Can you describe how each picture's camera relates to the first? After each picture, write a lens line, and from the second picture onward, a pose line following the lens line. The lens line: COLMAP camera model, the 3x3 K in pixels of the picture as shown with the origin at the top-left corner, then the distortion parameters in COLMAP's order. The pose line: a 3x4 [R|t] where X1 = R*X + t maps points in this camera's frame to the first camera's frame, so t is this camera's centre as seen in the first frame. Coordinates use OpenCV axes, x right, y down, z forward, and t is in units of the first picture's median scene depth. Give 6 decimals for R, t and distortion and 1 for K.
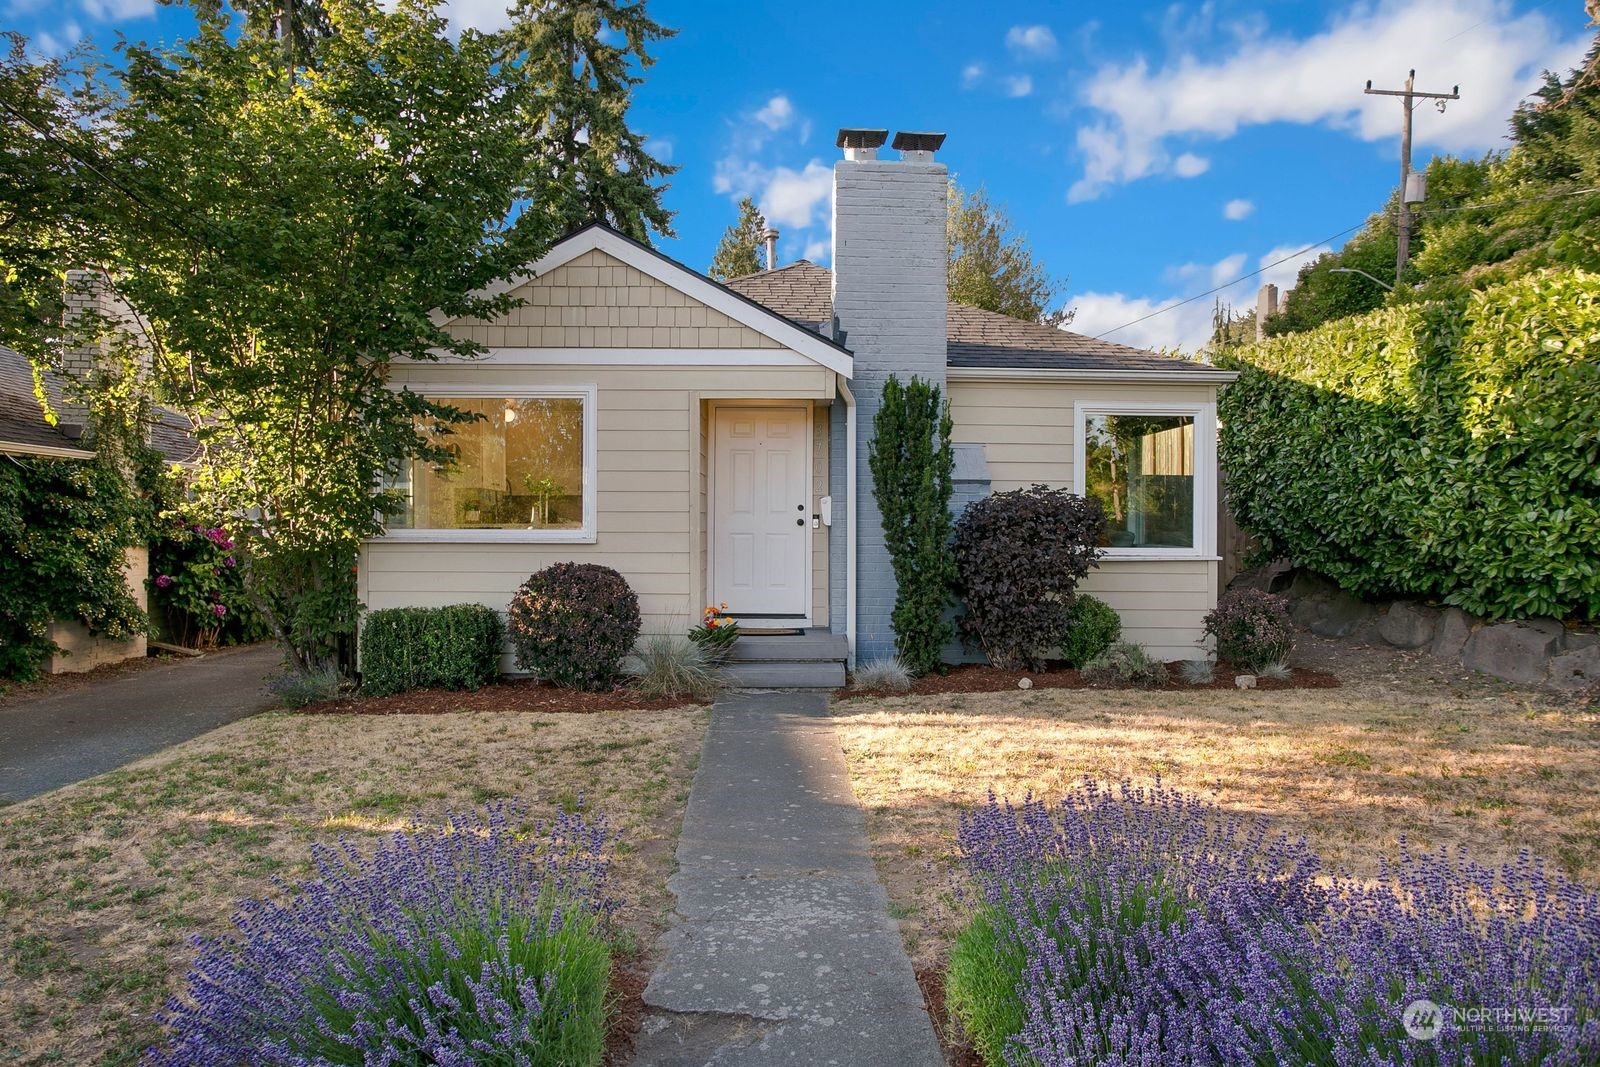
lens RADIAL K [[990.8, 0, 843.7], [0, 990.8, 528.4], [0, 0, 1]] dist [-0.005402, 0.035975]
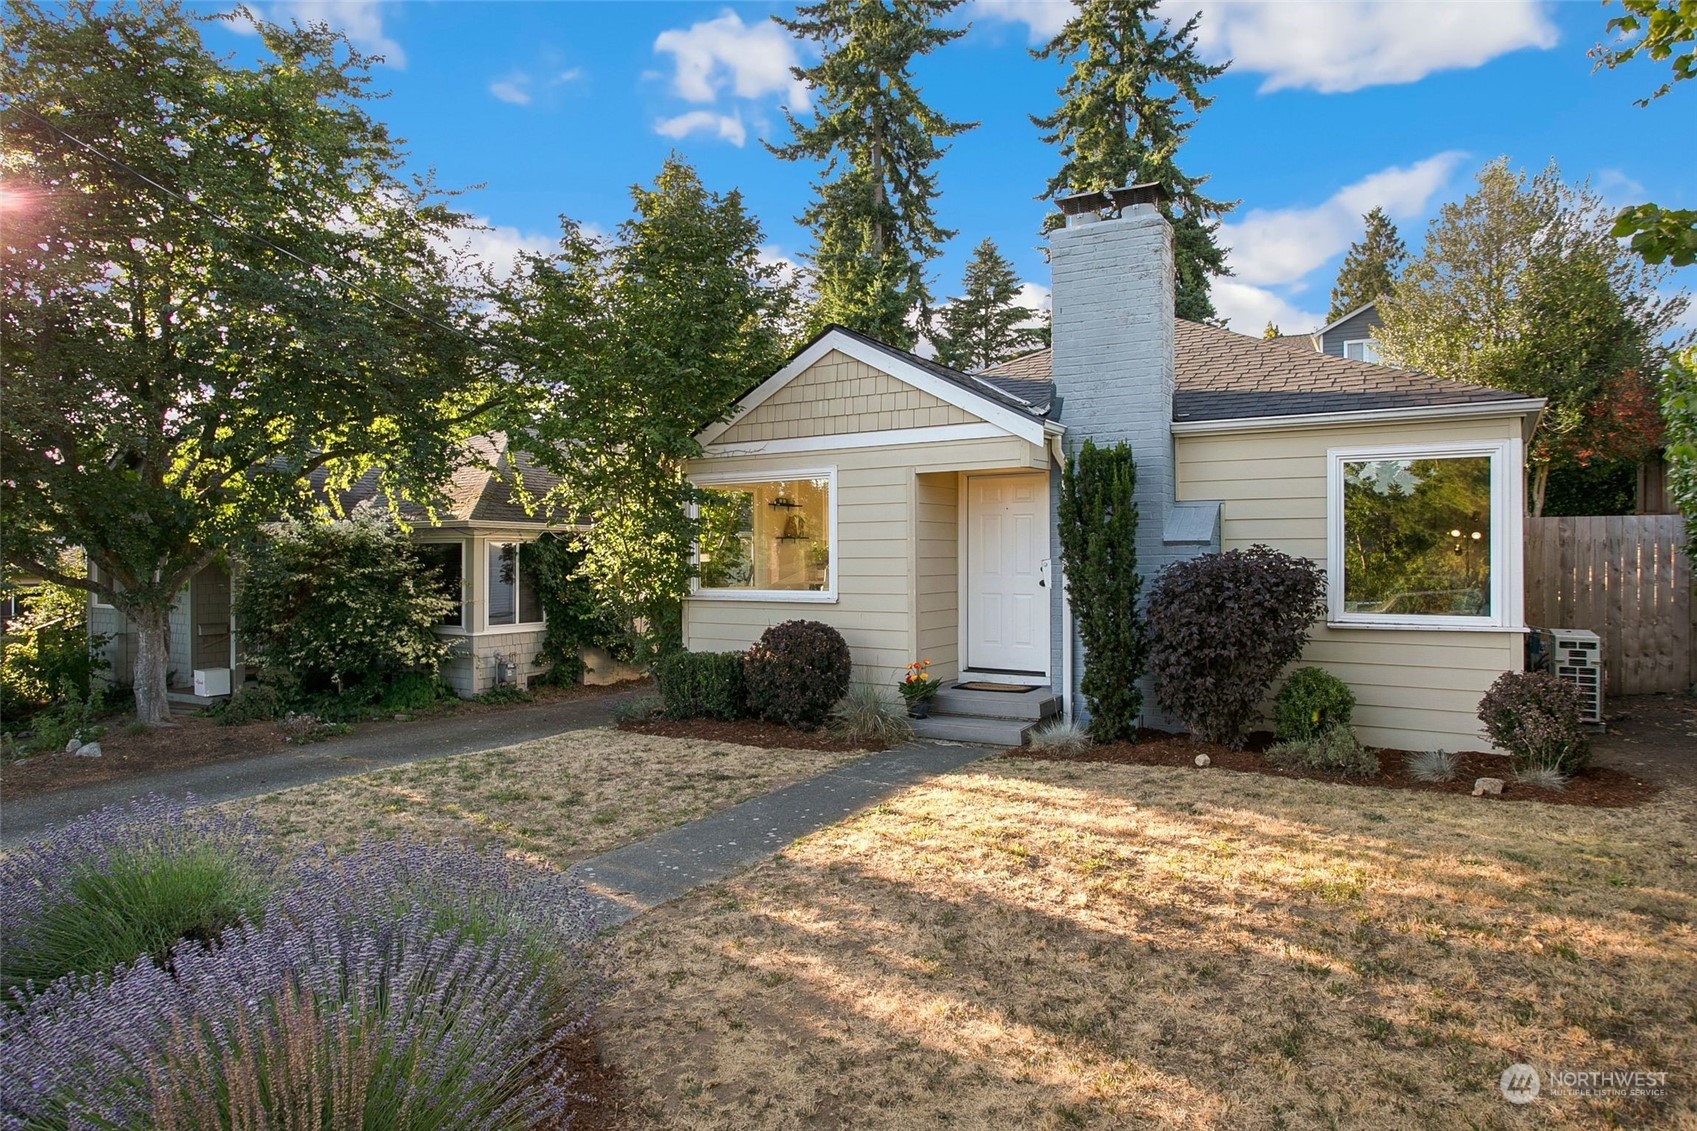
lens RADIAL K [[967.3, 0, 910.9], [0, 967.3, 567.7], [0, 0, 1]] dist [0.000104, -0.000191]
pose [[0.859834, -0.002535, -0.510567, 0.389216], [0.003406, 0.999994, 0.000771, -0.025918], [0.510561, -0.002402, 0.859838, 0.068489]]
